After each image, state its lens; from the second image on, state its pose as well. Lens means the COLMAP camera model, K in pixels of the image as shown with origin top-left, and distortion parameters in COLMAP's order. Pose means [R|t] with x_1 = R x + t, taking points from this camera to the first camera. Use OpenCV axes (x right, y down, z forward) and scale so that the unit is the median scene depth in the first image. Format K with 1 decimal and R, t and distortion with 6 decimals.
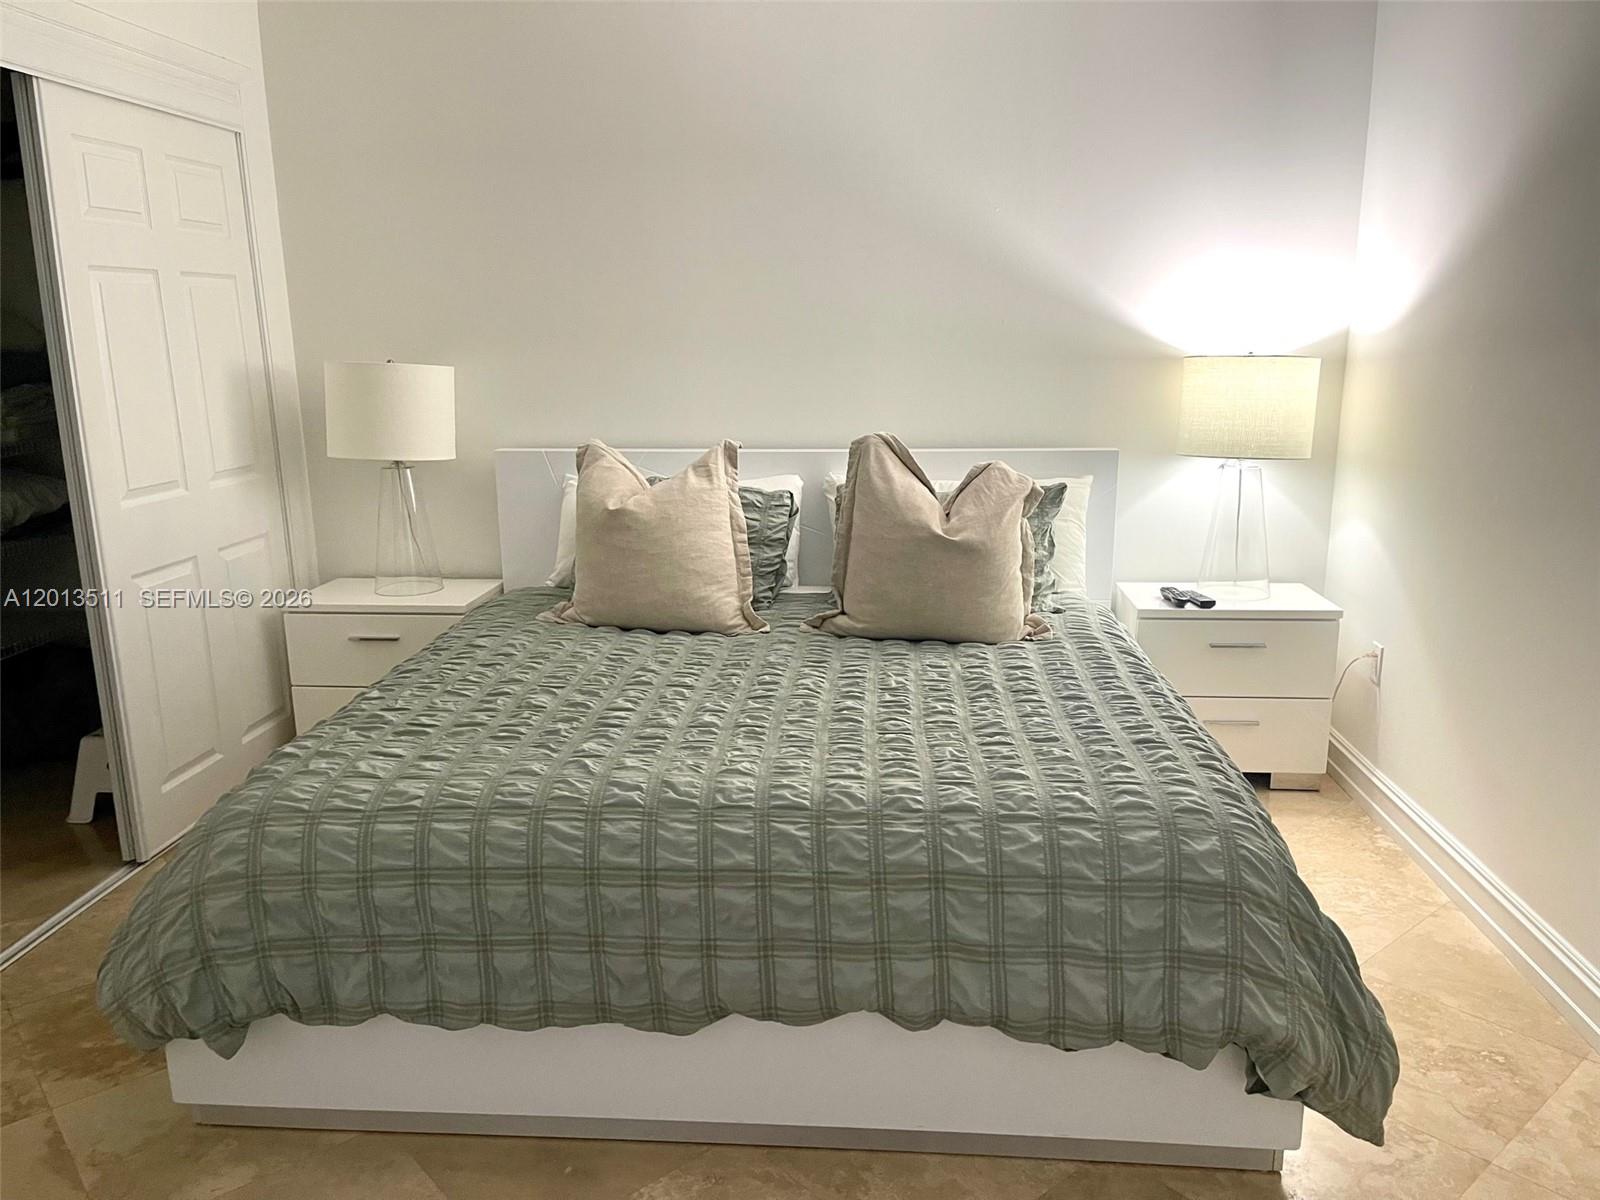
lens RADIAL K [[1205.7, 0, 802.4], [0, 1205.7, 614.1], [0, 0, 1]] dist [0.087624, -0.122843]
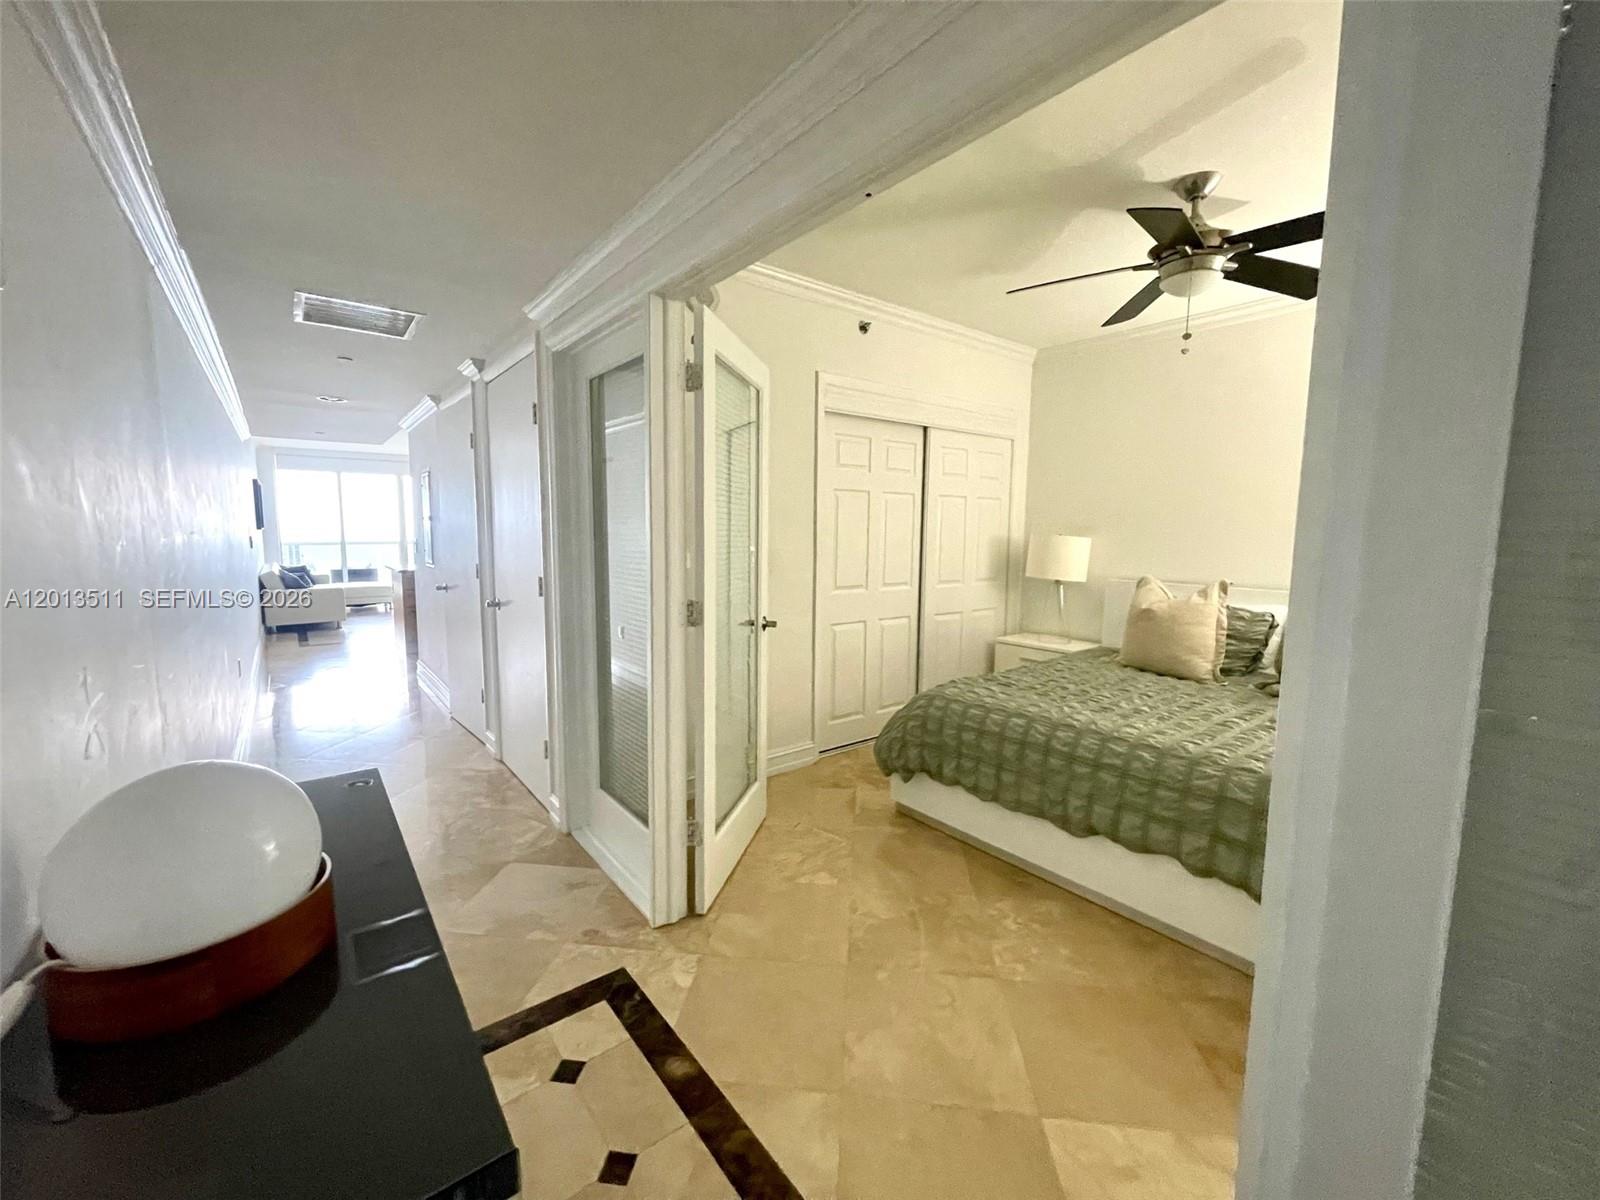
lens RADIAL K [[642.5, 0, 778.9], [0, 642.5, 598.5], [0, 0, 1]] dist [-0.022452, 0.000035]
pose [[0.662598, 0.096454, -0.742739, 0.341629], [-0.185854, 0.981831, -0.038298, 0.073804], [0.725550, 0.163417, 0.668485, -0.191636]]
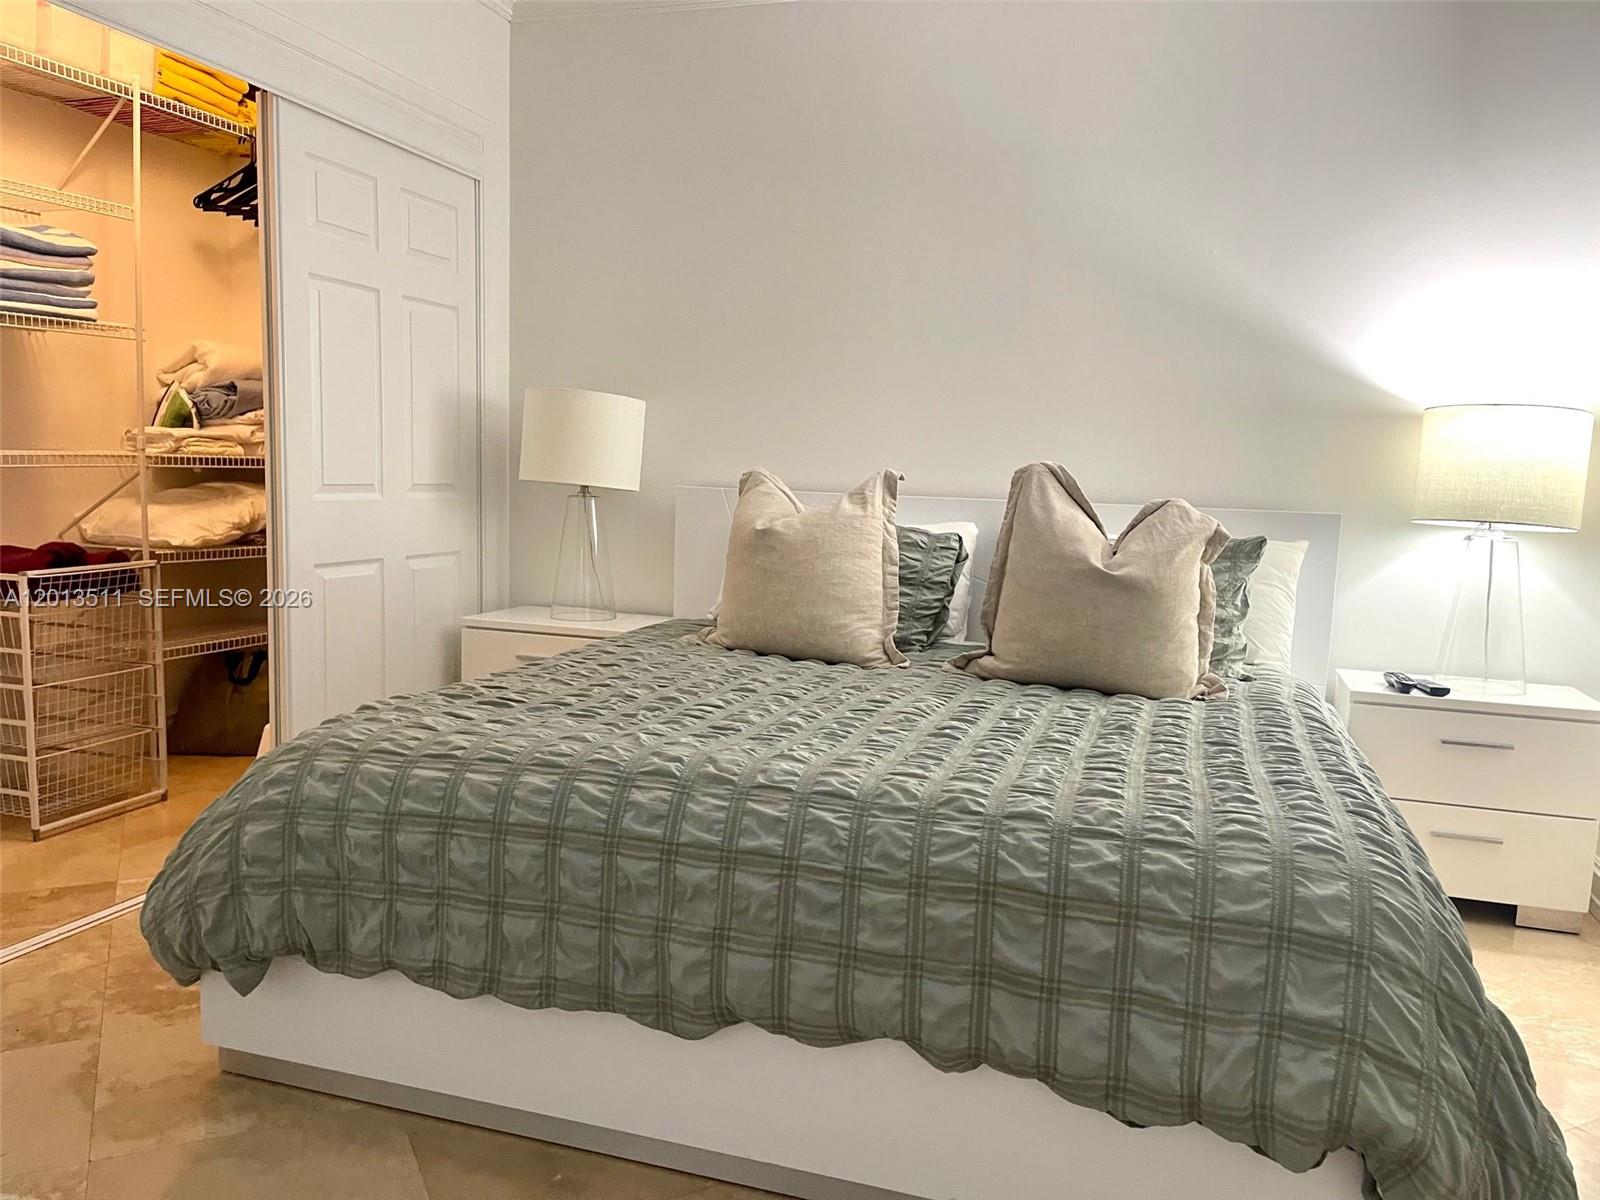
lens RADIAL K [[1205.7, 0, 802.4], [0, 1205.7, 614.1], [0, 0, 1]] dist [0.087624, -0.122843]
pose [[0.971712, 0.072776, -0.224676, 0.155633], [-0.097852, 0.989902, -0.102559, 0.121343], [0.214943, 0.121643, 0.969021, 0.122252]]
